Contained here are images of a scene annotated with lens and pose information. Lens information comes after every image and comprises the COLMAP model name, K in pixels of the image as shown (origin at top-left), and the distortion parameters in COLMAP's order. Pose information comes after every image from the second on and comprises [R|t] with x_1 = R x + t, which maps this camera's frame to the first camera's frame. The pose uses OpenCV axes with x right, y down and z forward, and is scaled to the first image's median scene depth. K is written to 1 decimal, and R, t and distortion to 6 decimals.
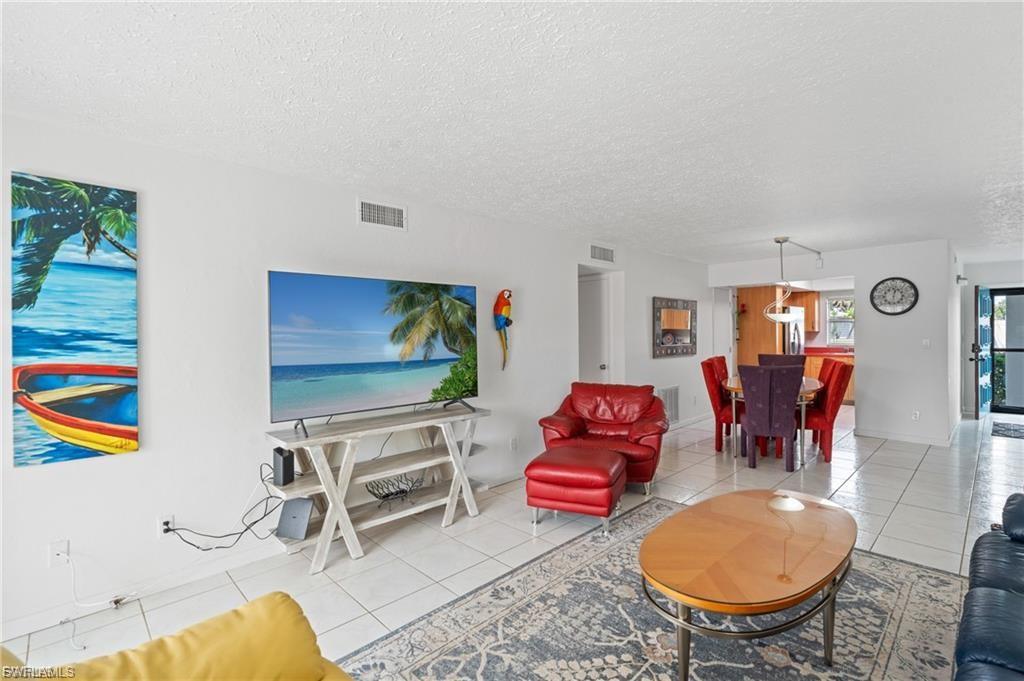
lens RADIAL K [[468.2, 0, 518.2], [0, 468.2, 335.5], [0, 0, 1]] dist [-0.008240, 0.002505]
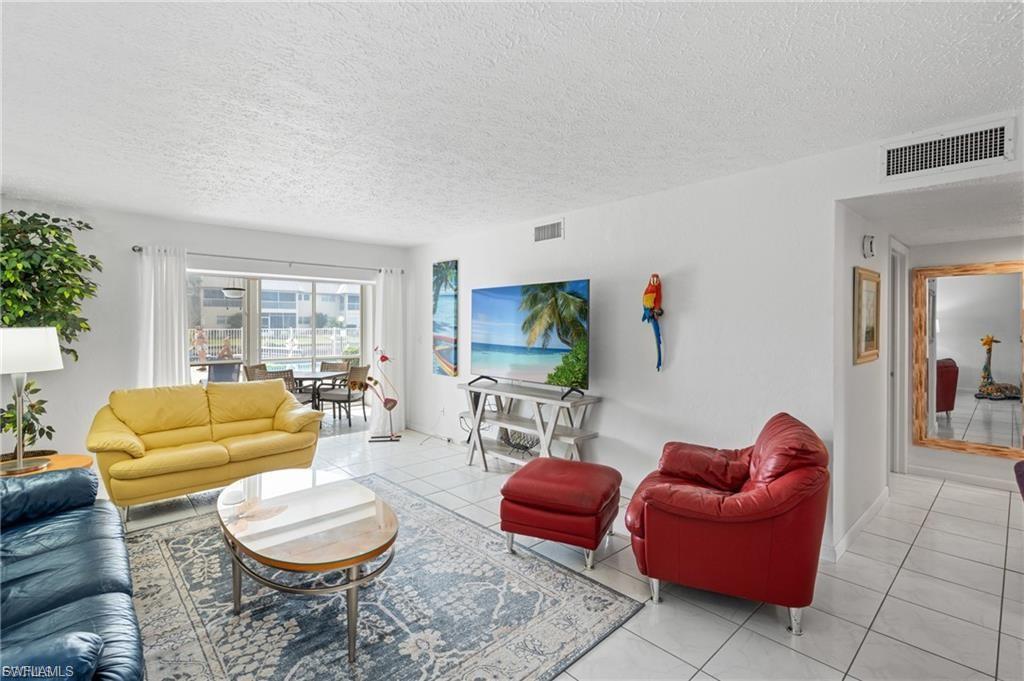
lens RADIAL K [[468.2, 0, 512.5], [0, 468.2, 329.9], [0, 0, 1]] dist [-0.008240, 0.002505]
pose [[-0.027932, 0.023645, -0.999330, 1.356298], [-0.007011, 0.999691, 0.023850, -0.029873], [0.999585, 0.007673, -0.027758, 1.294903]]
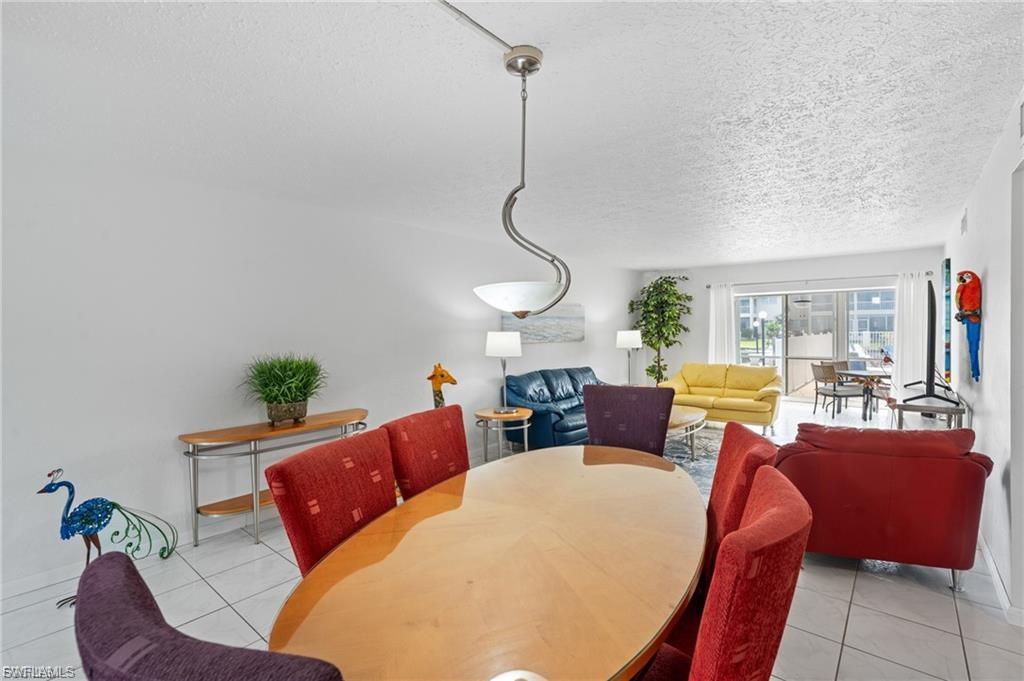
lens RADIAL K [[468.2, 0, 510.6], [0, 468.2, 339.6], [0, 0, 1]] dist [-0.008240, 0.002505]
pose [[-0.994903, 0.022086, -0.098387, 1.278702], [0.019415, 0.999419, 0.028019, -0.039630], [0.098948, 0.025966, -0.994754, 2.776389]]
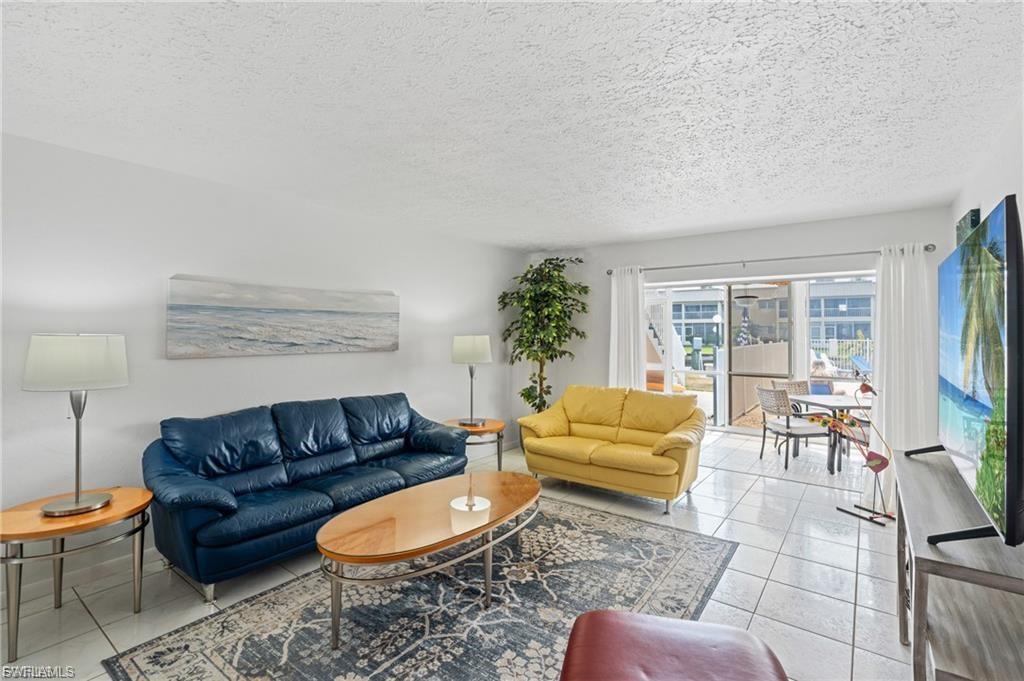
lens RADIAL K [[468.2, 0, 516.3], [0, 468.2, 330.0], [0, 0, 1]] dist [-0.008240, 0.002505]
pose [[-0.988281, 0.007296, -0.152472, 0.424190], [0.007227, 0.999973, 0.001008, -0.022658], [0.152476, -0.000106, -0.988307, 1.866976]]
